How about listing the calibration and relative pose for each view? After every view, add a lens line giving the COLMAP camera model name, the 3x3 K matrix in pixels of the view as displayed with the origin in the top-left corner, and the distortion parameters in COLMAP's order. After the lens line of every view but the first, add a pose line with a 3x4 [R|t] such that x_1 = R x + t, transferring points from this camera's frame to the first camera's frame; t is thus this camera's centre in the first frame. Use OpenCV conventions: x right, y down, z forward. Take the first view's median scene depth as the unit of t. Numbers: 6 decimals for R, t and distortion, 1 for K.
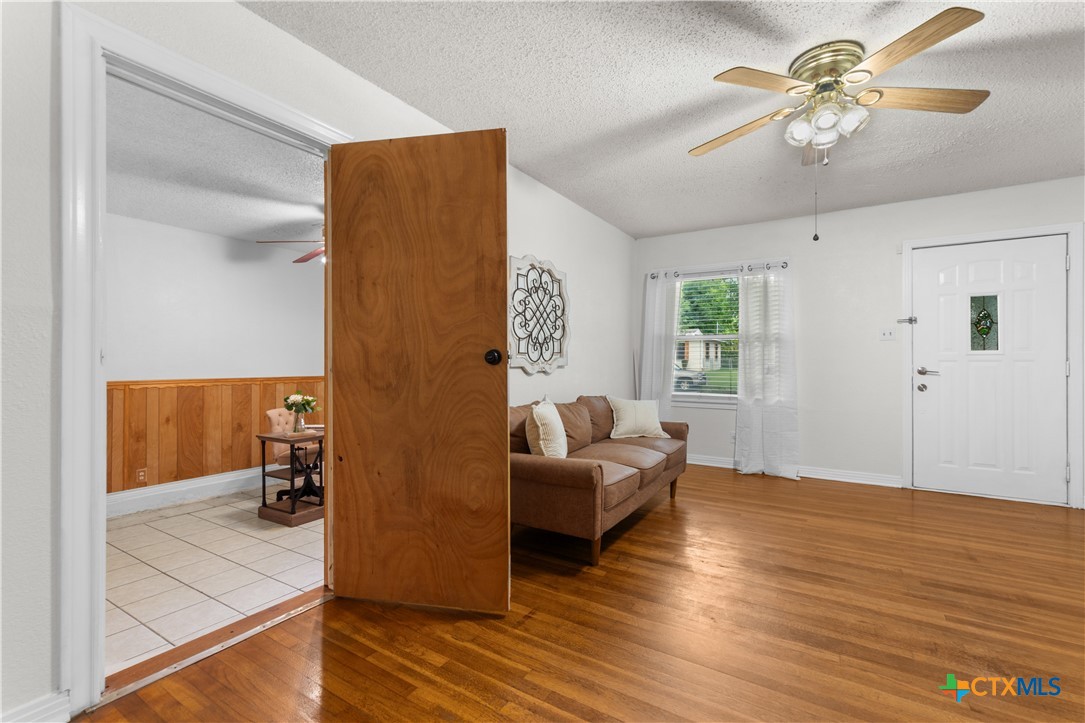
lens RADIAL K [[493.2, 0, 520.4], [0, 493.2, 353.4], [0, 0, 1]] dist [-0.004565, -0.000249]
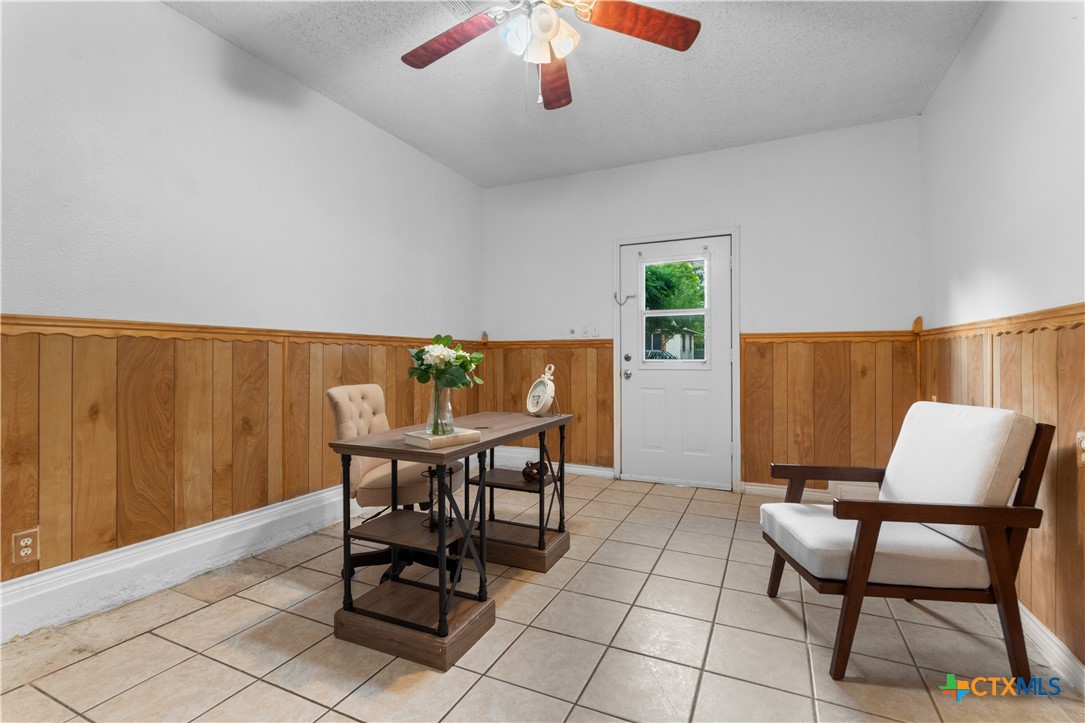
lens RADIAL K [[493.2, 0, 530.8], [0, 493.2, 350.2], [0, 0, 1]] dist [-0.004565, -0.000249]
pose [[0.990981, 0.003457, 0.133961, -0.091036], [-0.003667, 0.999992, 0.001321, 0.018338], [-0.133955, -0.001800, 0.990986, 0.120088]]
